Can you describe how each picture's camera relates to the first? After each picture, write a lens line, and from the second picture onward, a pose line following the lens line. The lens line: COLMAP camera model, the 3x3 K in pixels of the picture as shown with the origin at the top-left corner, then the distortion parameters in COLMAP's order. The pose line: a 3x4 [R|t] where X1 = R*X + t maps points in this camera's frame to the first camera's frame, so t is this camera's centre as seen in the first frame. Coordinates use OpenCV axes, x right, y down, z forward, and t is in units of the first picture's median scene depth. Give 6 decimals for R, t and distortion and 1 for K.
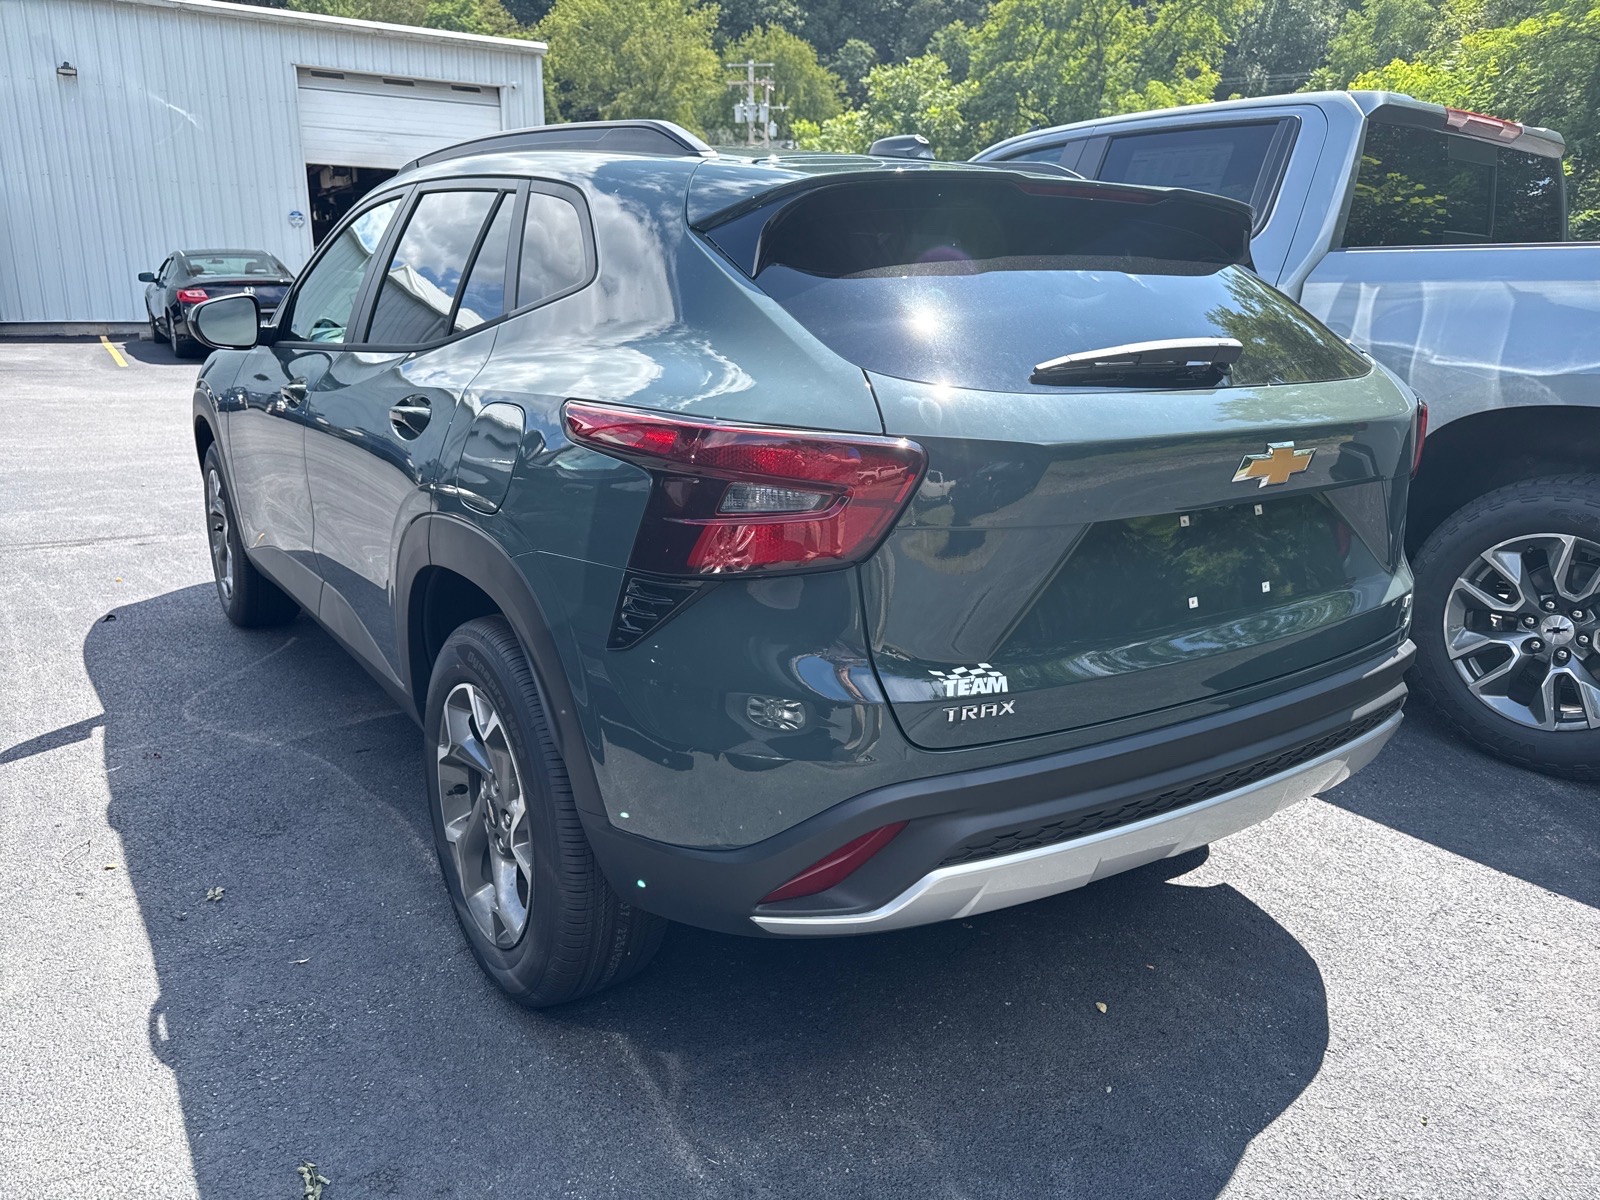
lens RADIAL K [[1145.9, 0, 800.0], [0, 1145.9, 600.0], [0, 0, 1]] dist [0.003824, -0.006390]
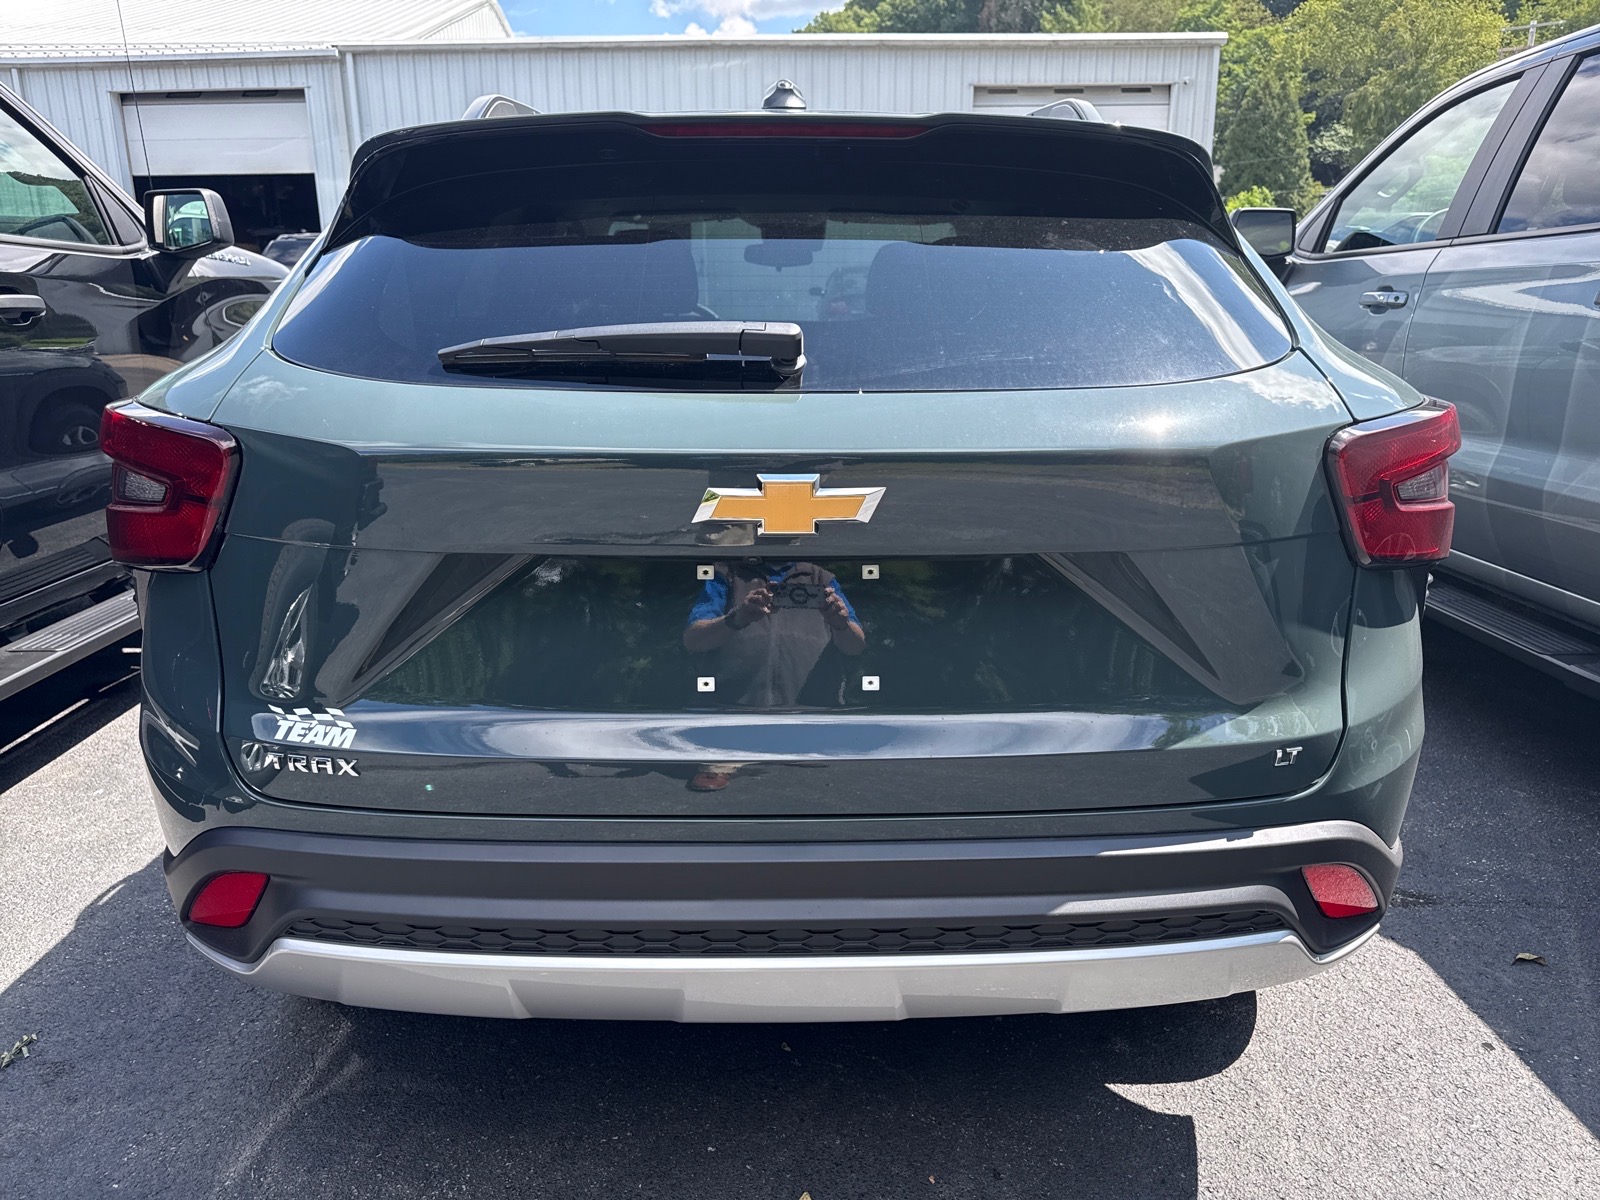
lens RADIAL K [[1145.9, 0, 800.0], [0, 1145.9, 600.0], [0, 0, 1]] dist [0.003824, -0.006390]
pose [[0.833519, 0.129357, -0.537134, 0.789650], [-0.131544, 0.990711, 0.034462, -0.086468], [0.536602, 0.041932, 0.842793, 0.430249]]
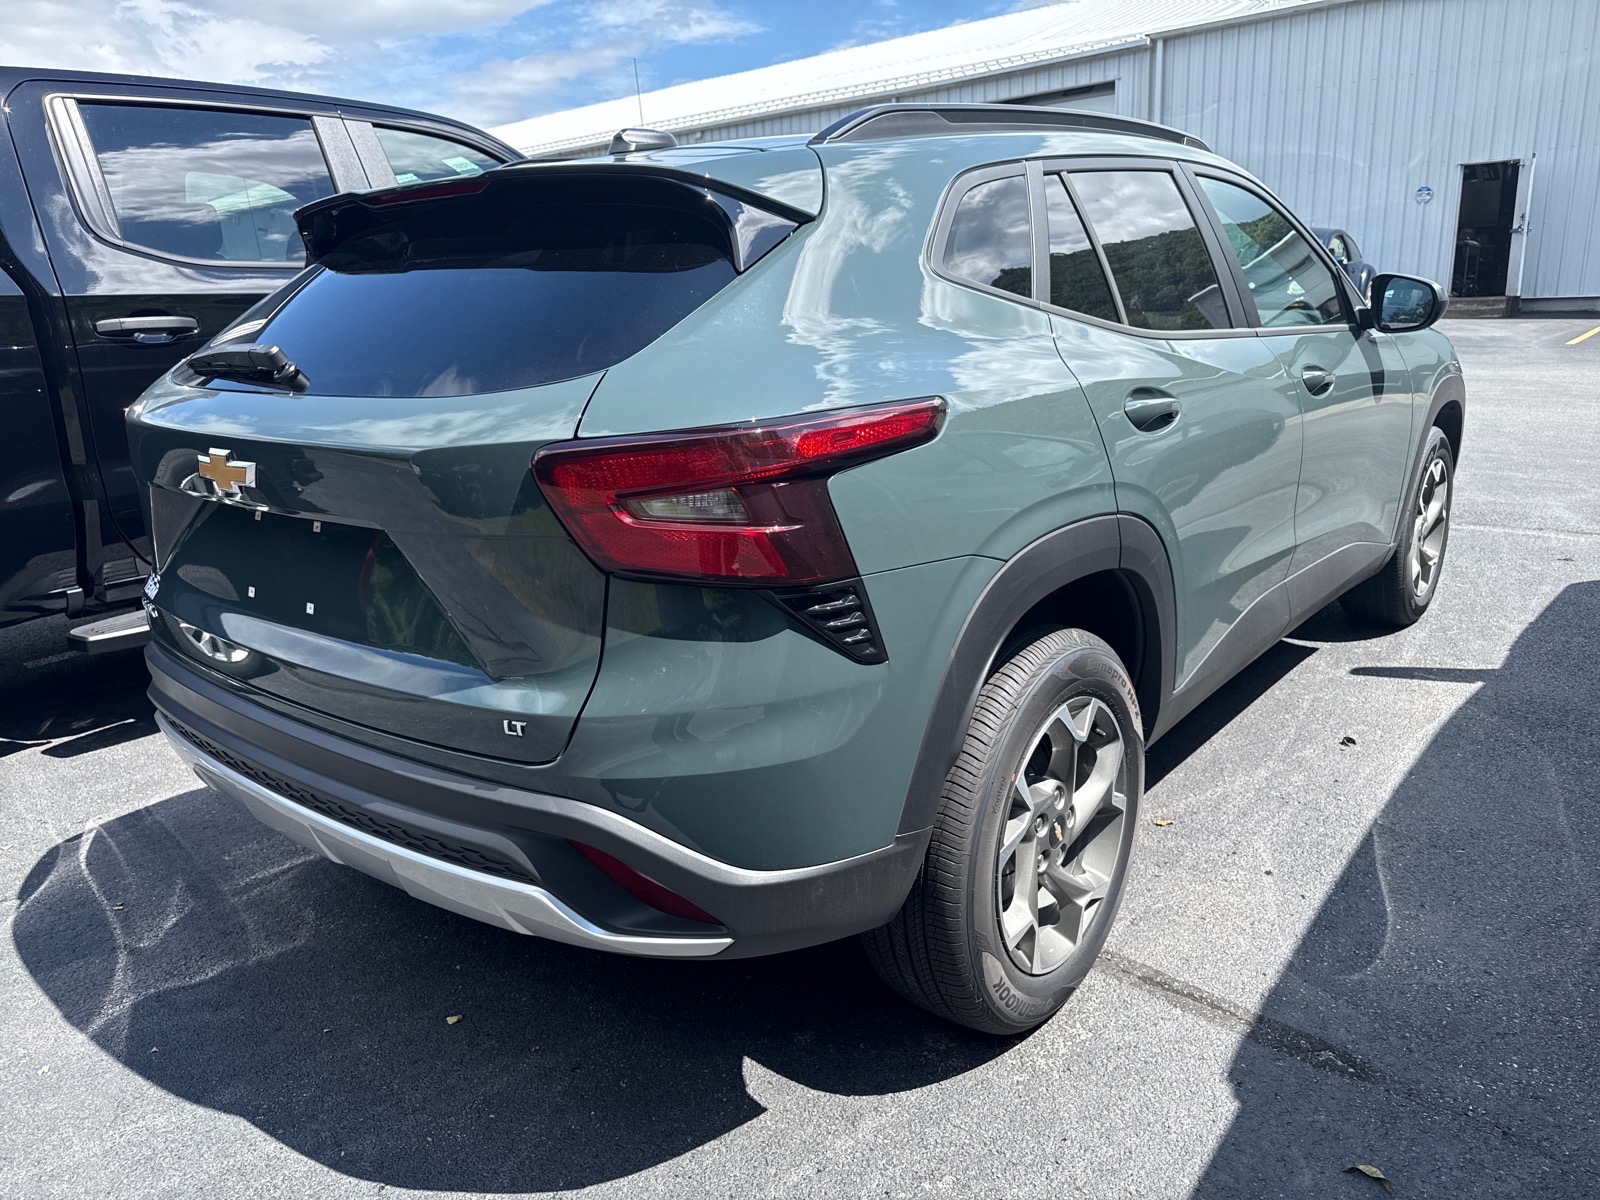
lens RADIAL K [[1134.7, 0, 800.0], [0, 1134.7, 600.0], [0, 0, 1]] dist [-0.002785, -0.002578]
pose [[0.266008, 0.235019, -0.934883, 1.512960], [-0.208440, 0.960904, 0.182252, -0.297871], [0.941166, 0.146386, 0.304596, 1.197991]]
